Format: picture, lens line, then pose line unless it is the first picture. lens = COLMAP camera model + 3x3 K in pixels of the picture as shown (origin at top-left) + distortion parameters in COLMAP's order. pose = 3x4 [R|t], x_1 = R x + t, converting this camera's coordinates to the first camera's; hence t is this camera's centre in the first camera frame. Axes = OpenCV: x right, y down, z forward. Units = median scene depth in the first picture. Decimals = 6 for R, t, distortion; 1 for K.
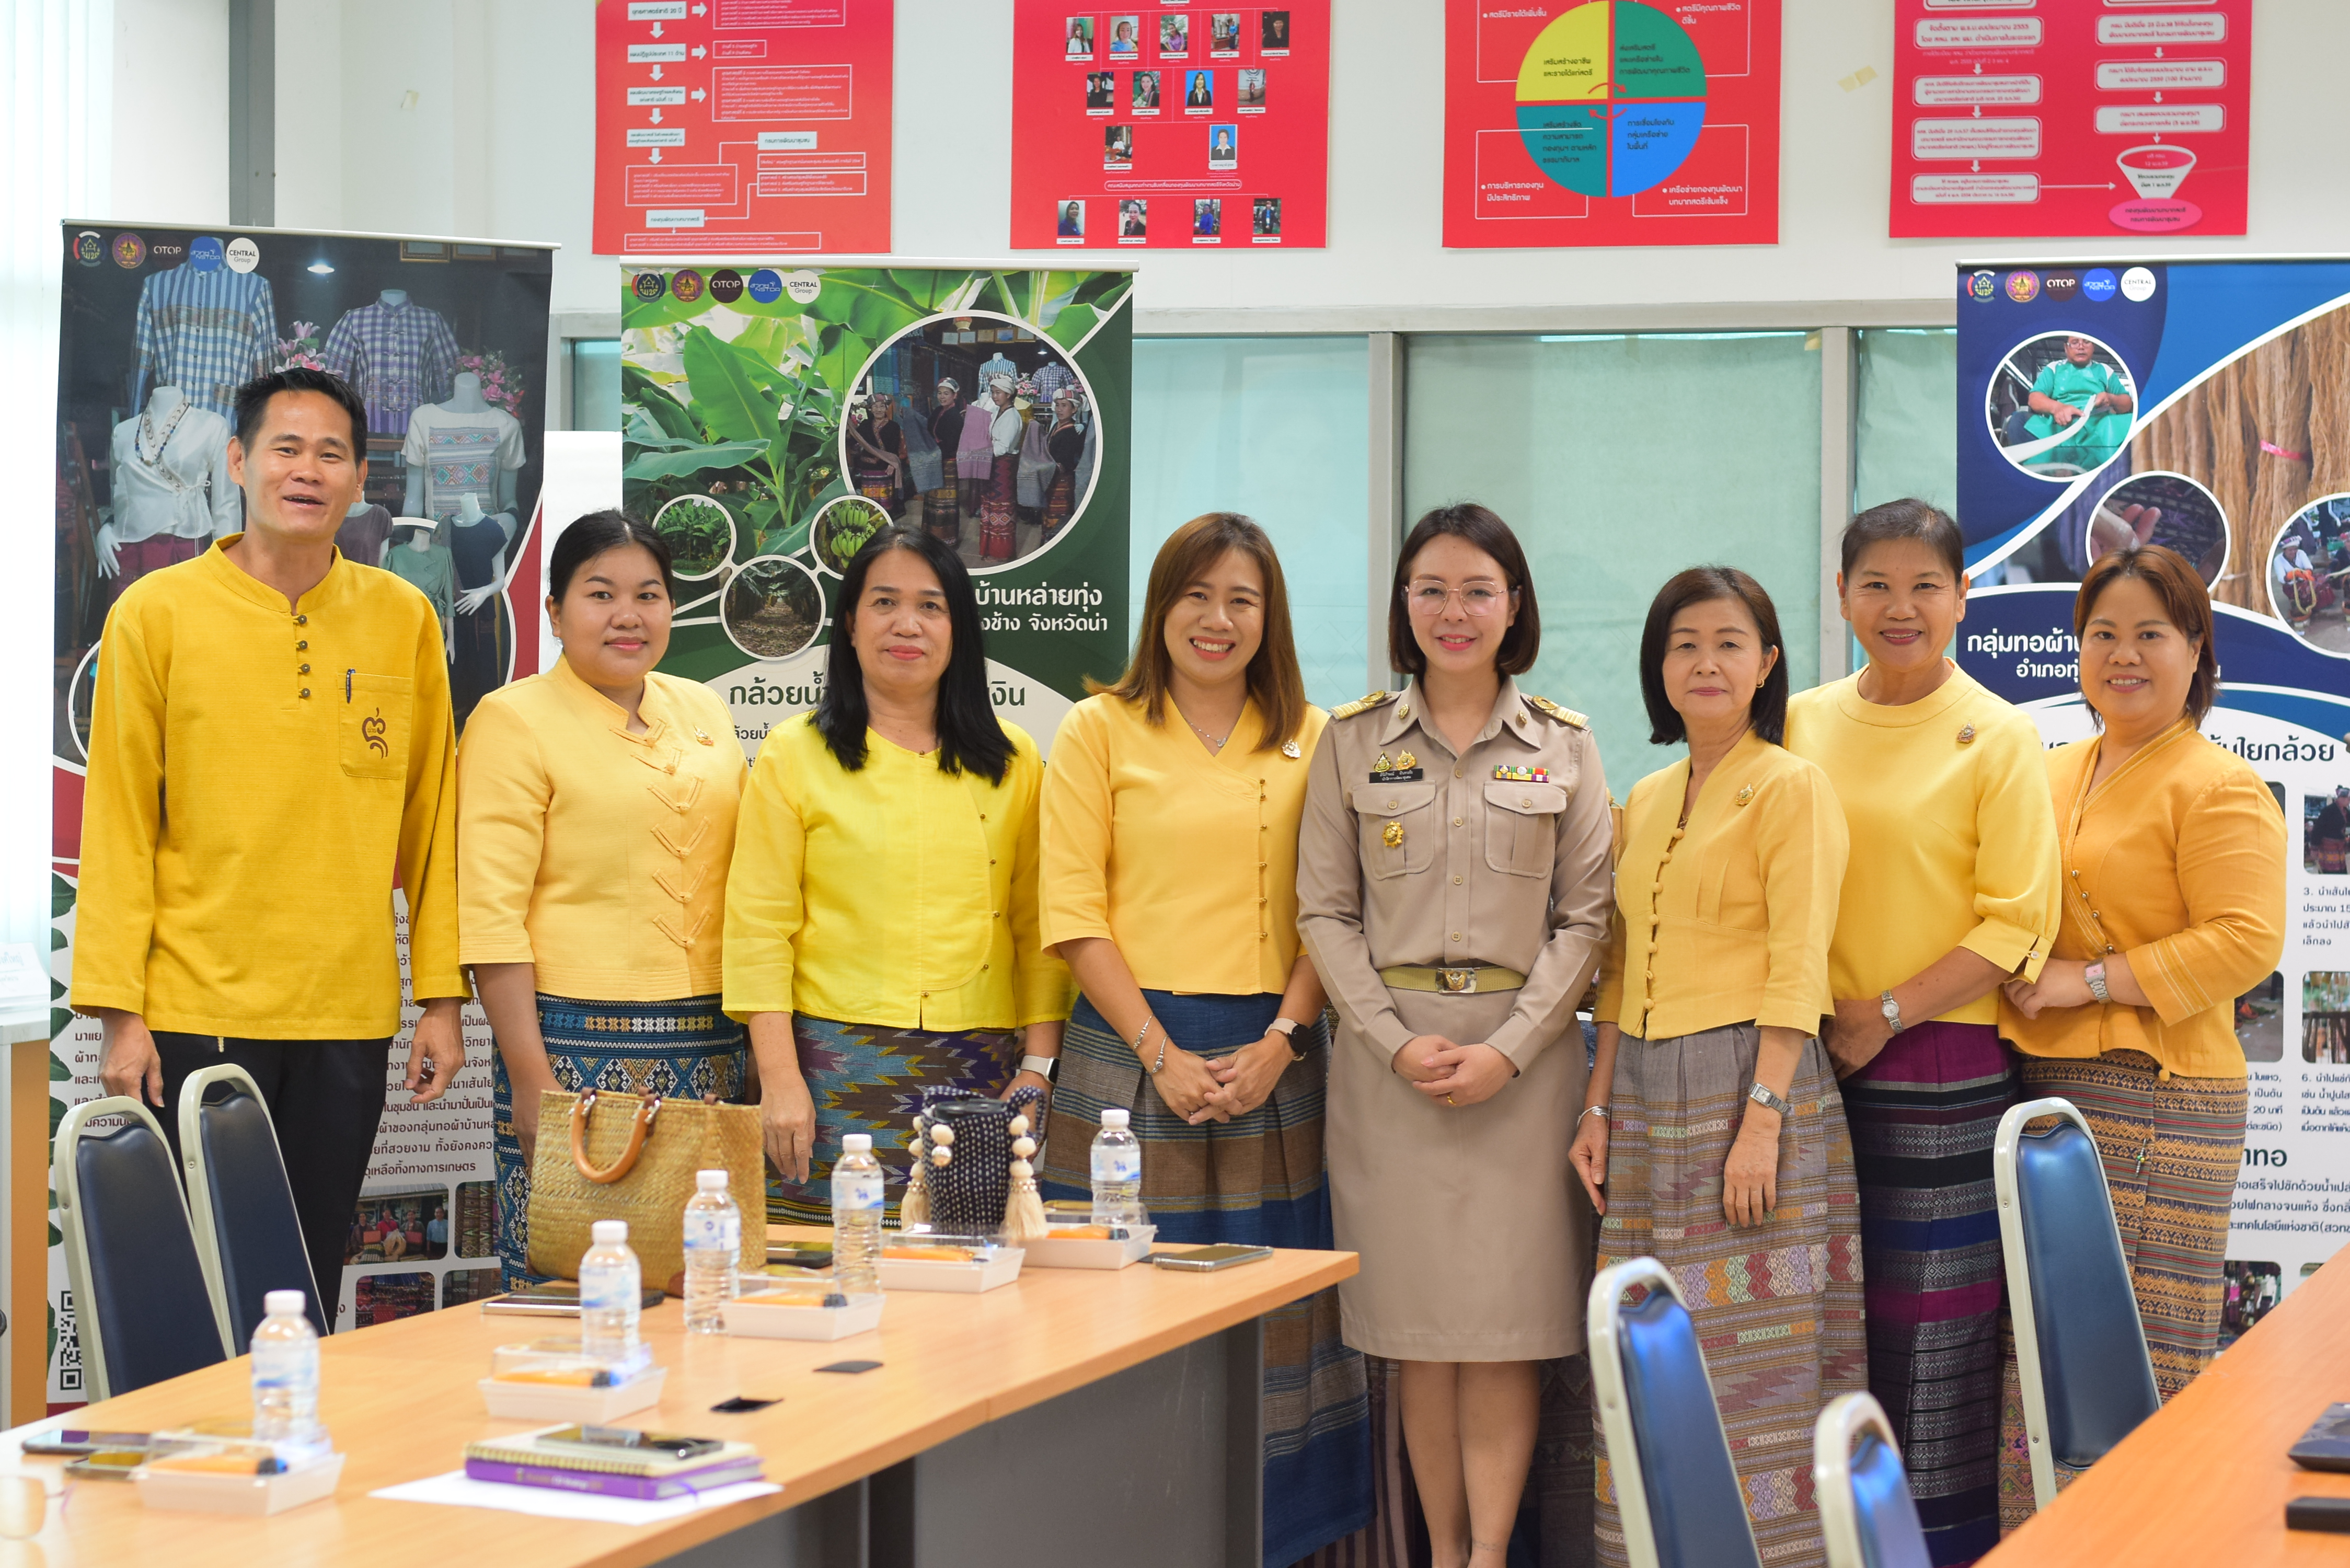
lens RADIAL K [[5121.3, 0, 1175.0], [0, 5121.3, 784.0], [0, 0, 1]] dist [-0.024571, 0.090213]
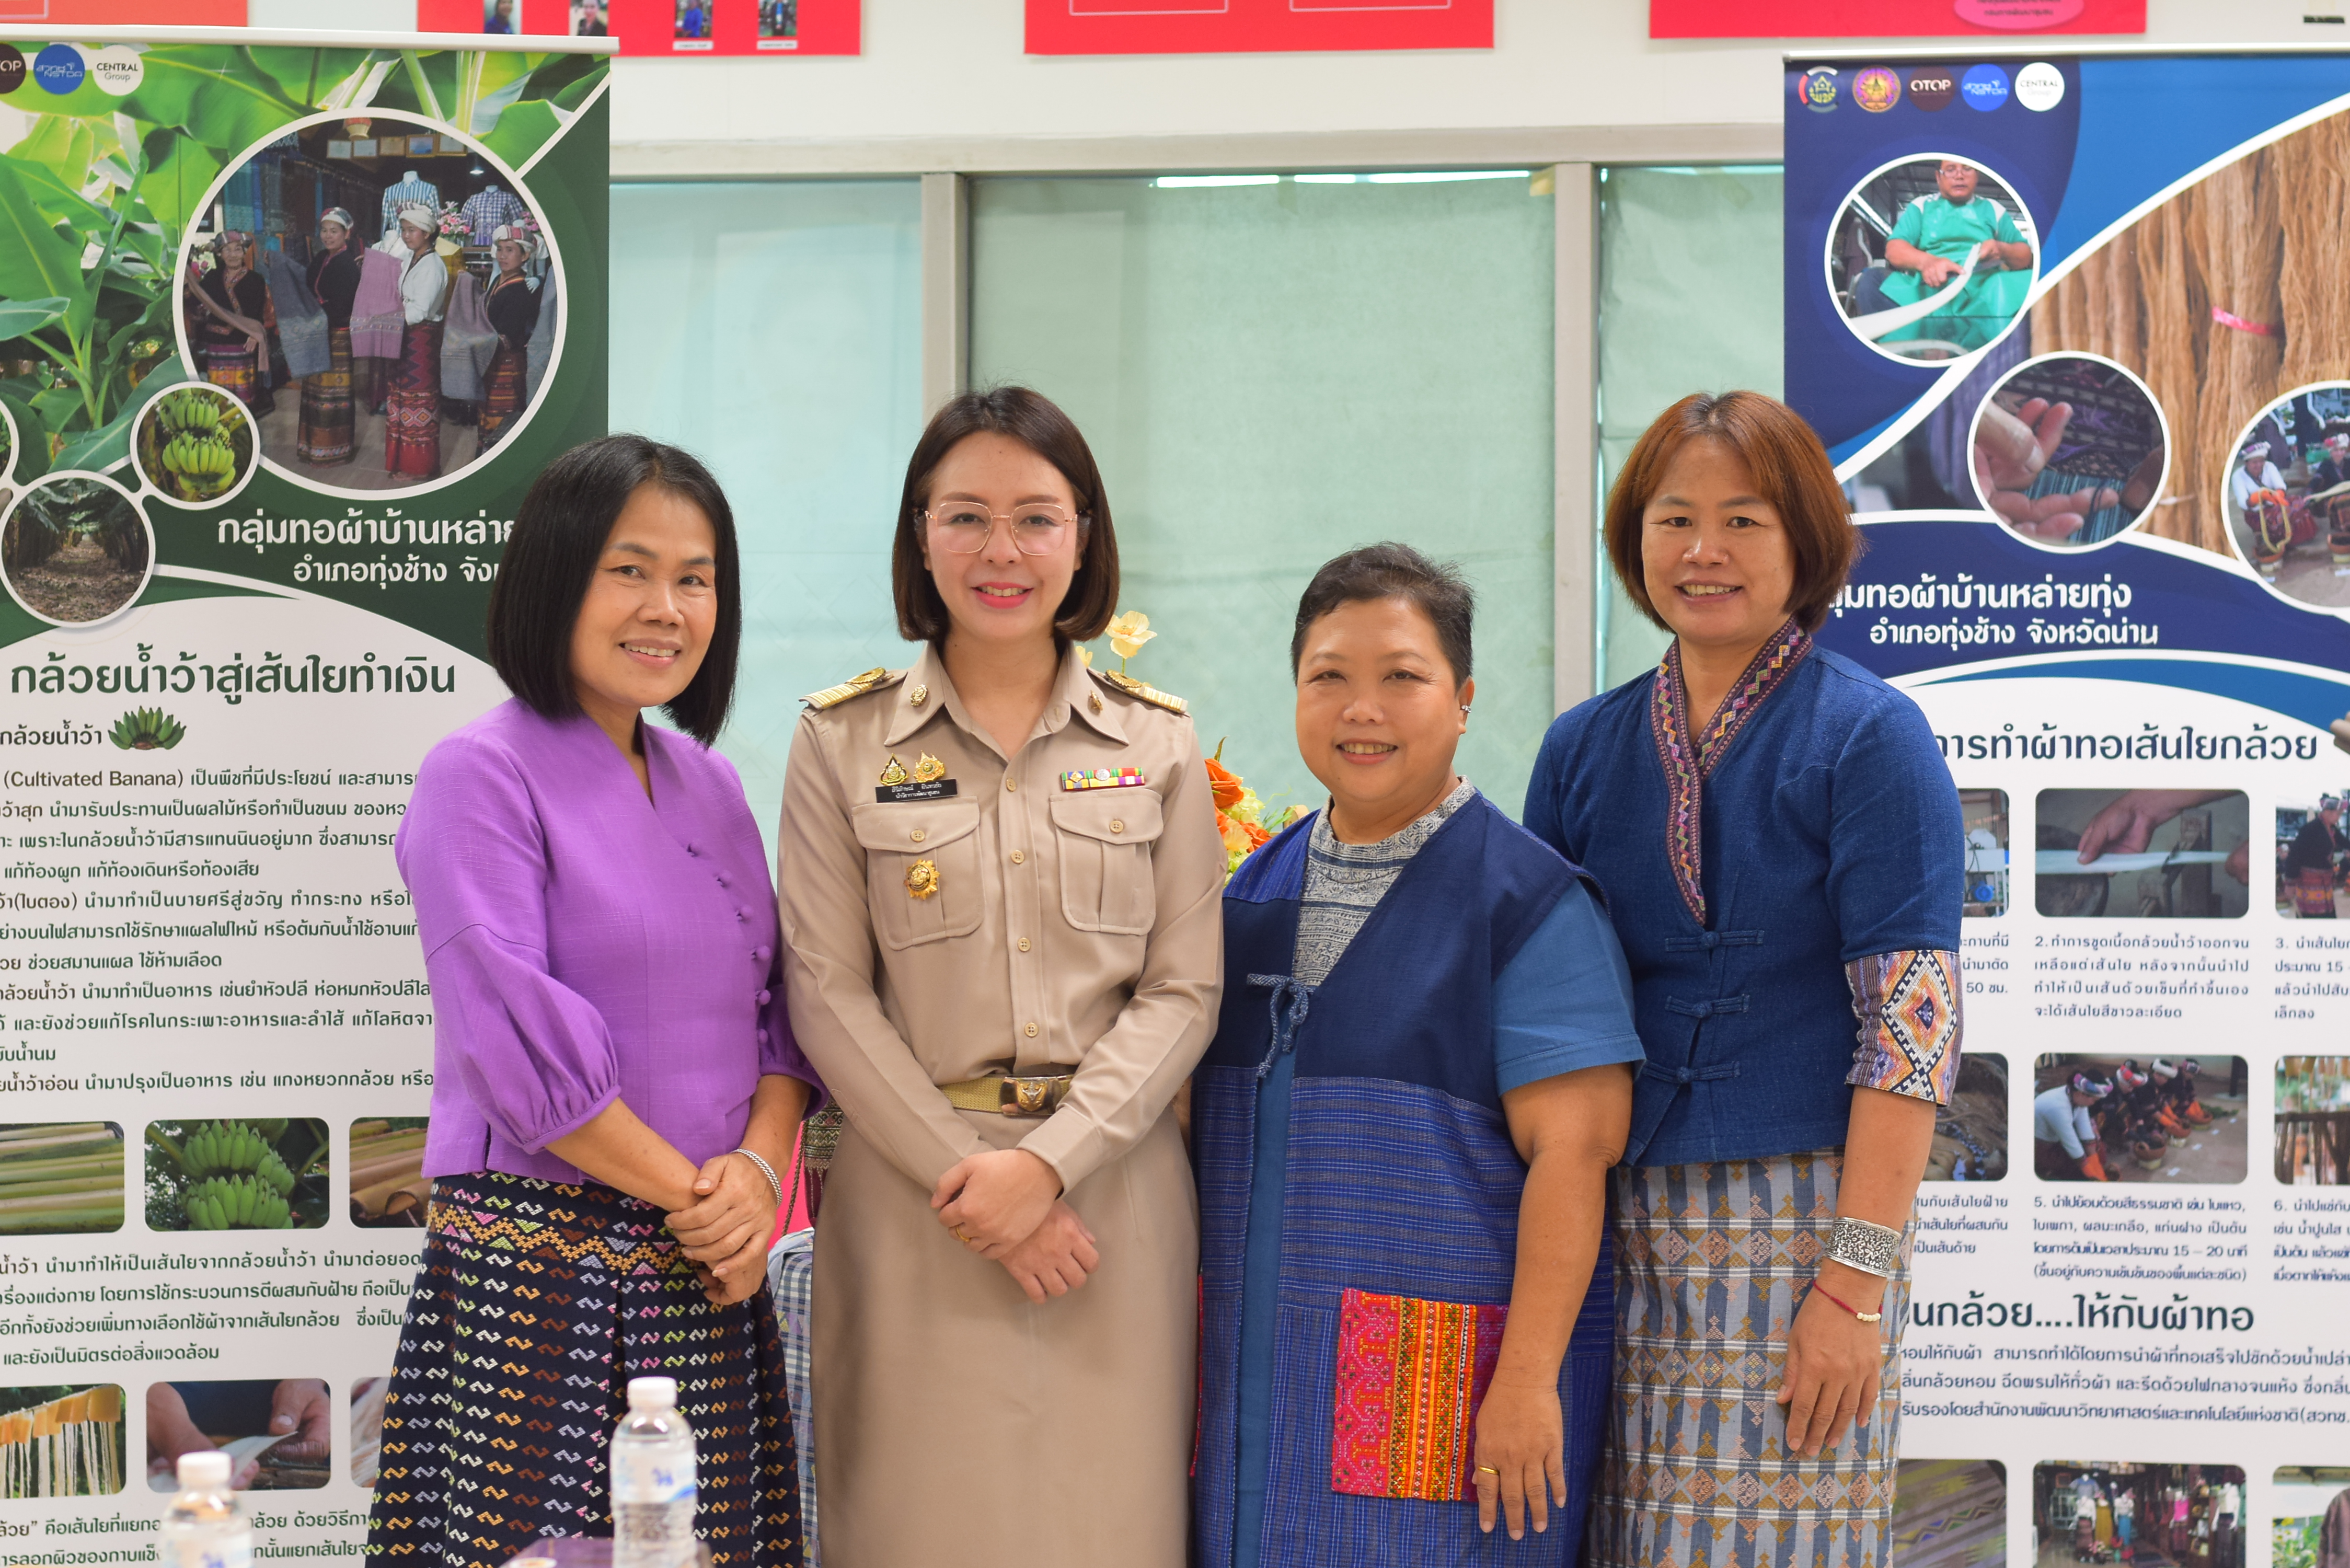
lens RADIAL K [[5121.3, 0, 1175.0], [0, 5121.3, 784.0], [0, 0, 1]] dist [-0.024571, 0.090213]
pose [[0.992386, -0.008187, 0.122891, -0.018071], [0.007918, 0.999965, 0.002673, -0.004233], [-0.122909, -0.001679, 0.992417, 0.315342]]
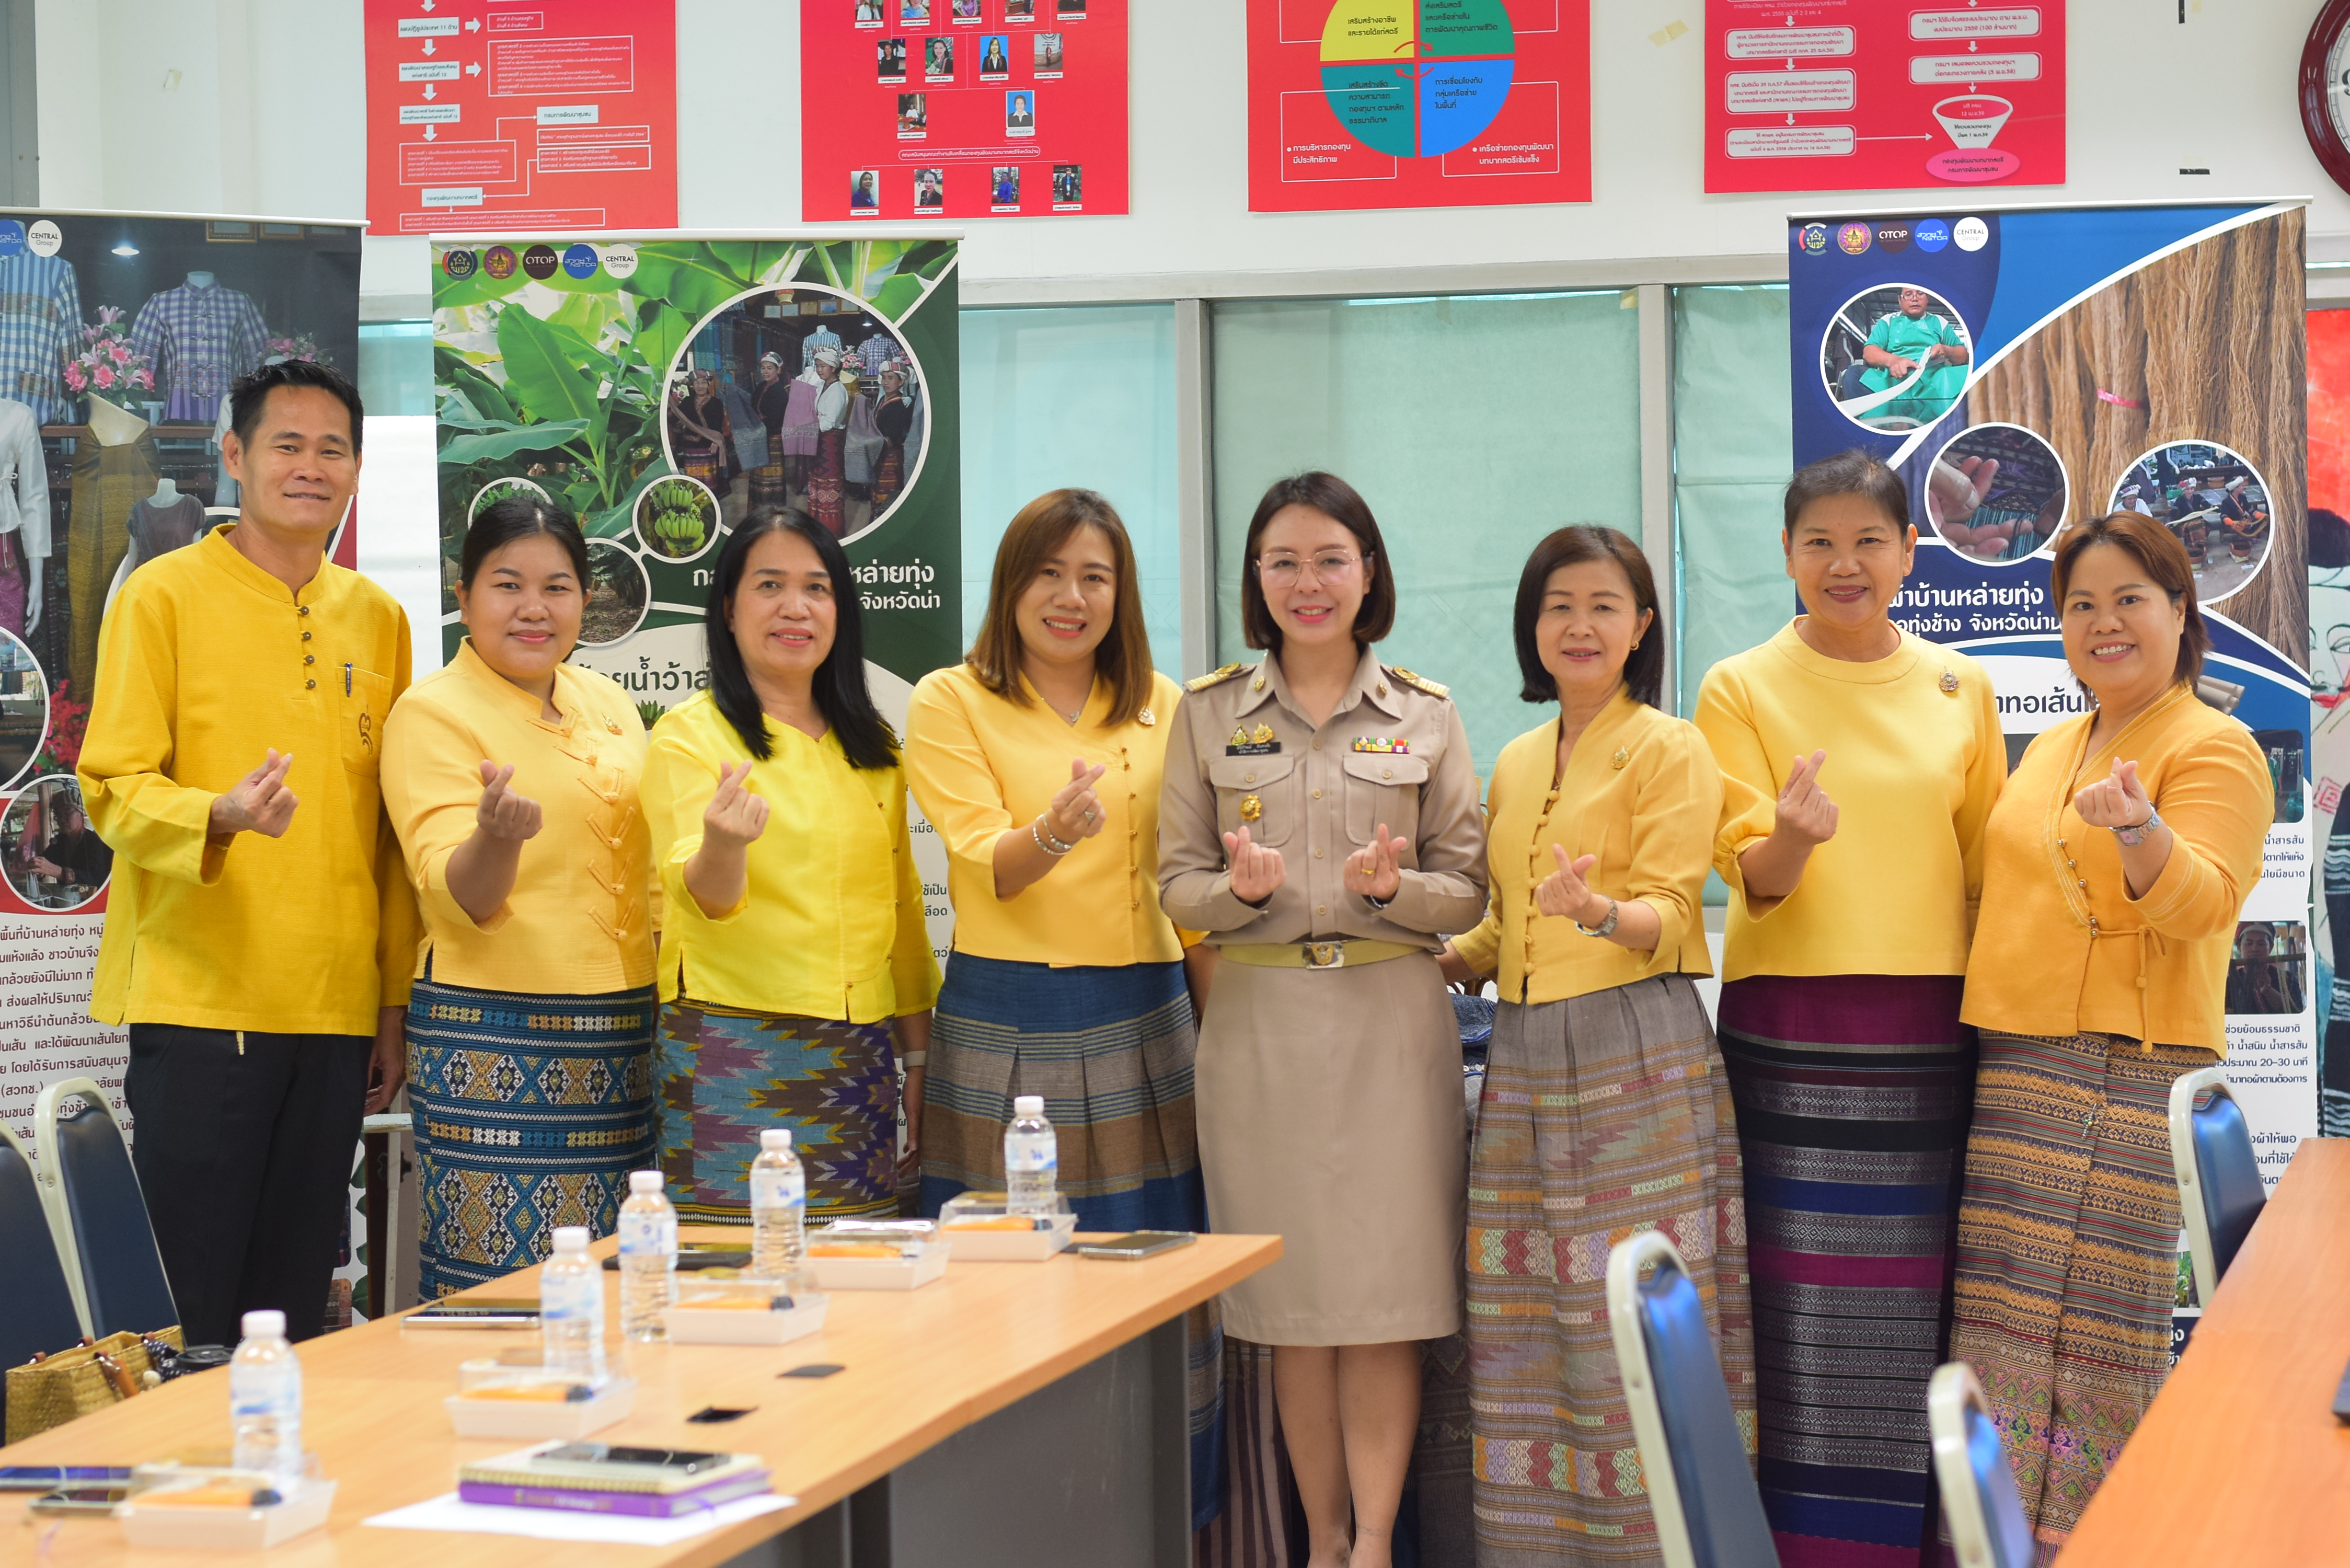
lens RADIAL K [[5121.3, 0, 1175.0], [0, 5121.3, 784.0], [0, 0, 1]] dist [-0.024571, 0.090213]
pose [[0.996987, -0.025756, 0.073162, -0.040982], [0.025532, 0.999666, 0.003993, 0.000888], [-0.073240, -0.002113, 0.997312, 0.022756]]
